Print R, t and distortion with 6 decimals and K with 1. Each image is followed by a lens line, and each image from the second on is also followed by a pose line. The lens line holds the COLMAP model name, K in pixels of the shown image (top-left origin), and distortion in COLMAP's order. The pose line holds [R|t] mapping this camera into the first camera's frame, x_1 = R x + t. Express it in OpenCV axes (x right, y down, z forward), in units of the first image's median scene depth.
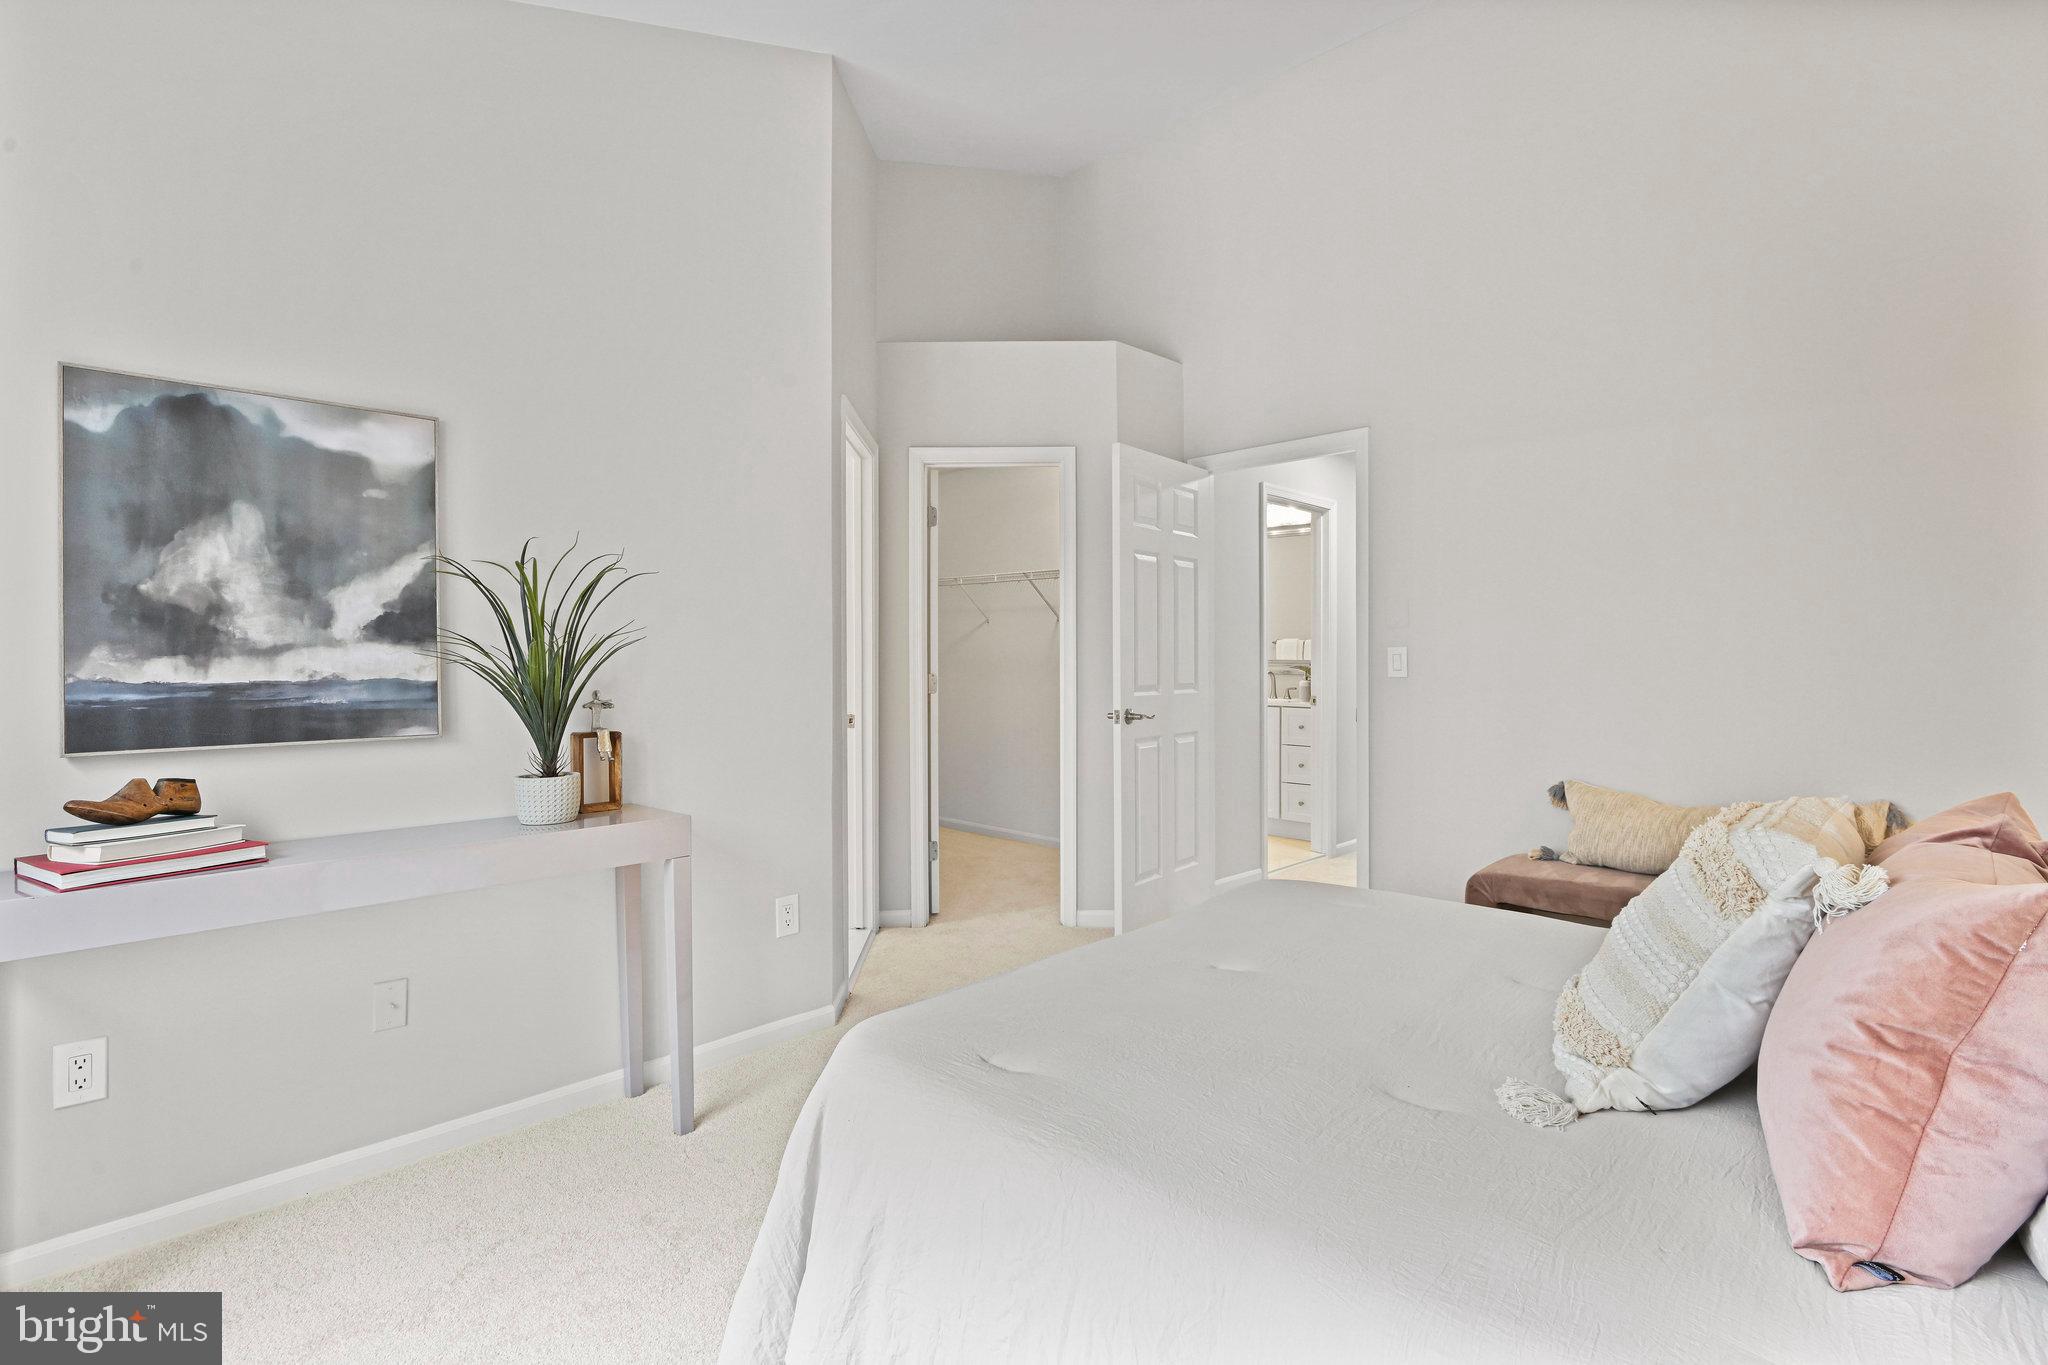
lens RADIAL K [[938.7, 0, 1024.0], [0, 938.7, 682.5], [0, 0, 1]] dist [-0.001606, -0.000596]
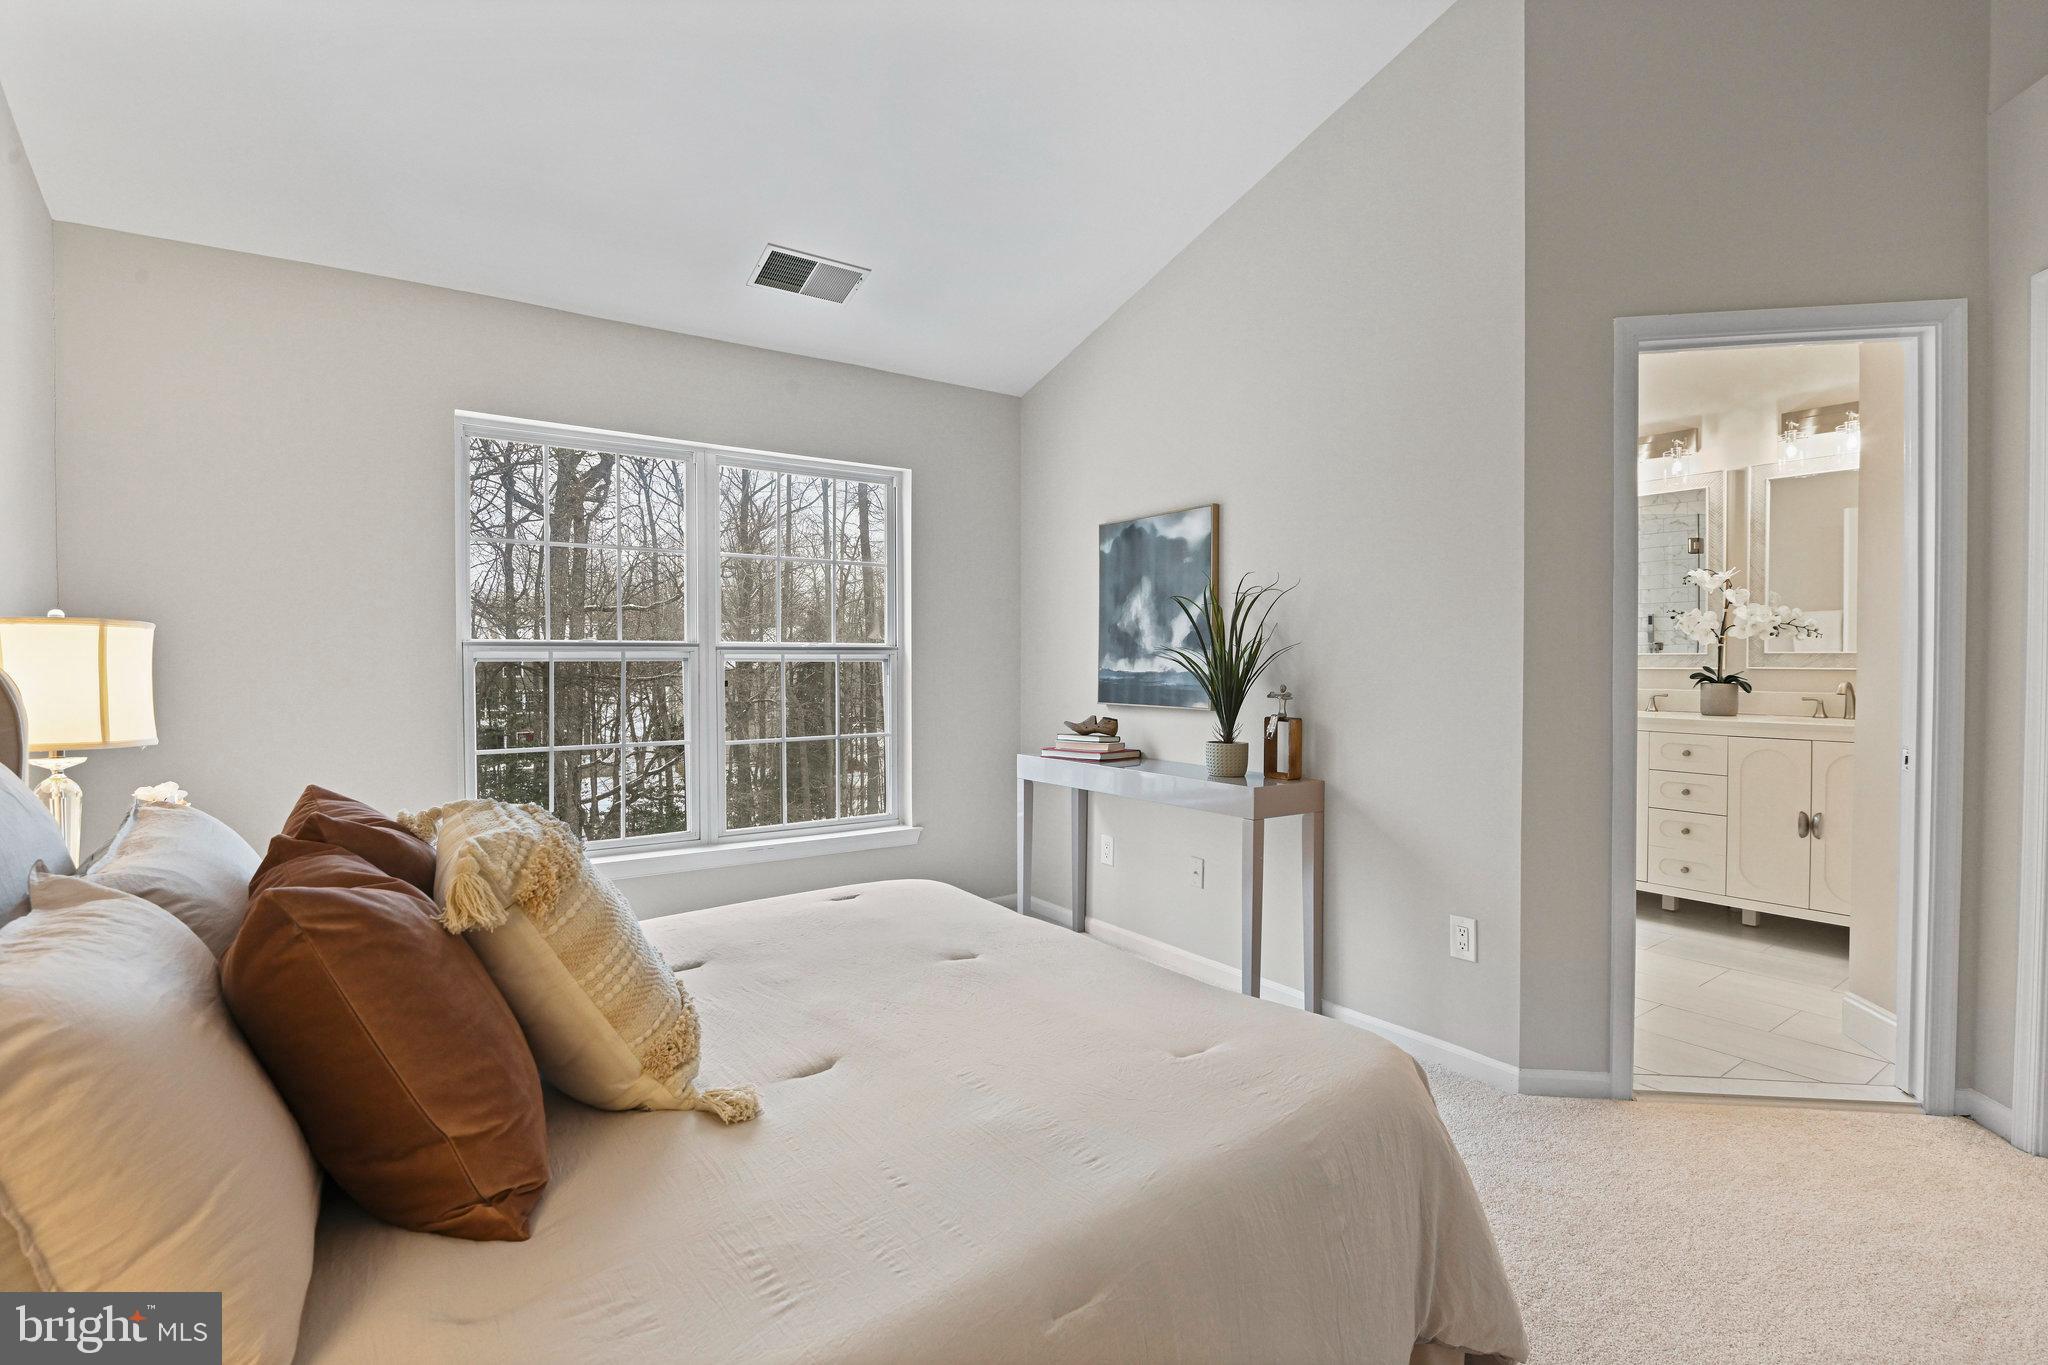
lens RADIAL K [[938.7, 0, 1024.0], [0, 938.7, 682.5], [0, 0, 1]] dist [-0.001606, -0.000596]
pose [[-0.146714, 0.025909, -0.988840, 1.063742], [-0.027090, 0.999177, 0.030199, -0.029197], [0.988808, 0.031218, -0.145891, 1.031620]]
